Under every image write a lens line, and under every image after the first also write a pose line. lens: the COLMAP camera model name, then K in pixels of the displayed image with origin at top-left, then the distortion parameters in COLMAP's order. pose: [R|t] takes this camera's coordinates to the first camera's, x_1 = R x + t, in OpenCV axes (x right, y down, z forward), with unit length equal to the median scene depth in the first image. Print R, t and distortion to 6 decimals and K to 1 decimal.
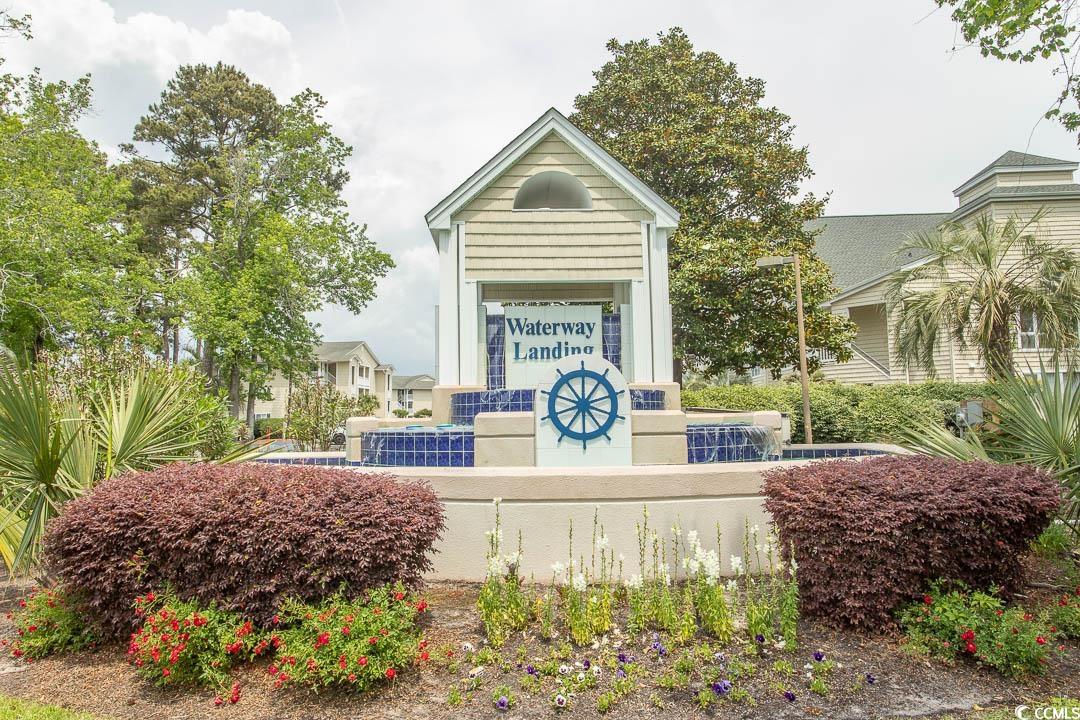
lens RADIAL K [[784.8, 0, 539.1], [0, 784.8, 331.6], [0, 0, 1]] dist [-0.001677, 0.000808]
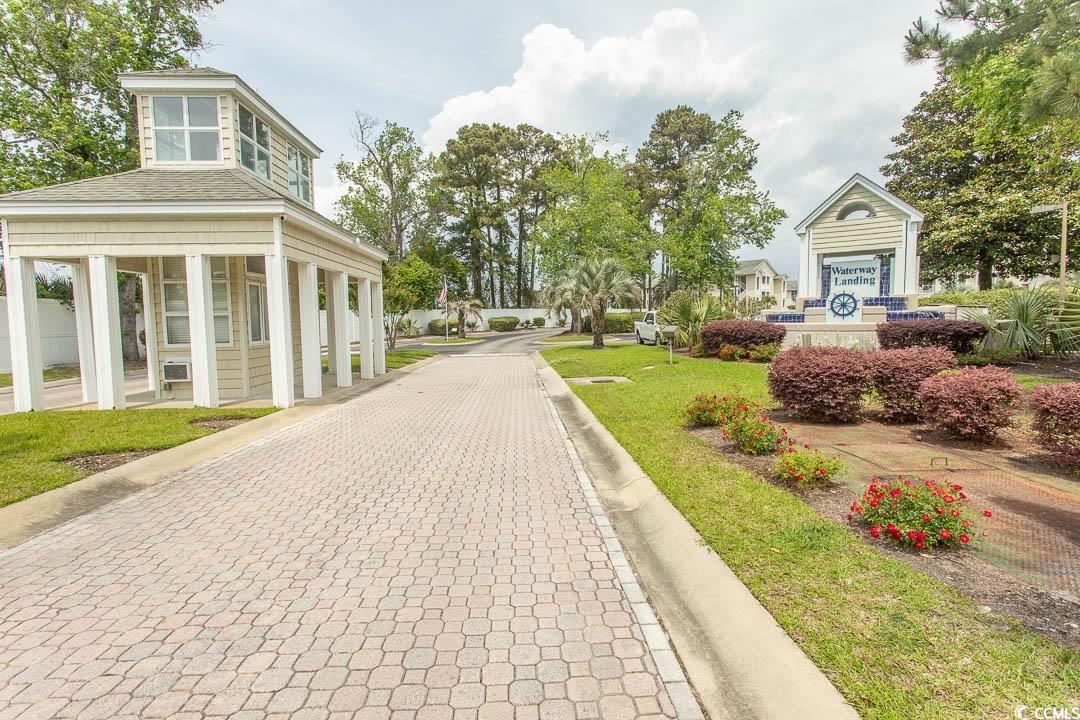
lens RADIAL K [[510.8, 0, 540.0], [0, 510.8, 360.0], [0, 0, 1]] dist [0.004177, 0.000288]
pose [[0.806964, 0.049342, -0.588536, 0.170835], [0.070907, 0.981202, 0.179486, -0.082831], [0.586329, -0.186570, 0.788296, -0.787713]]
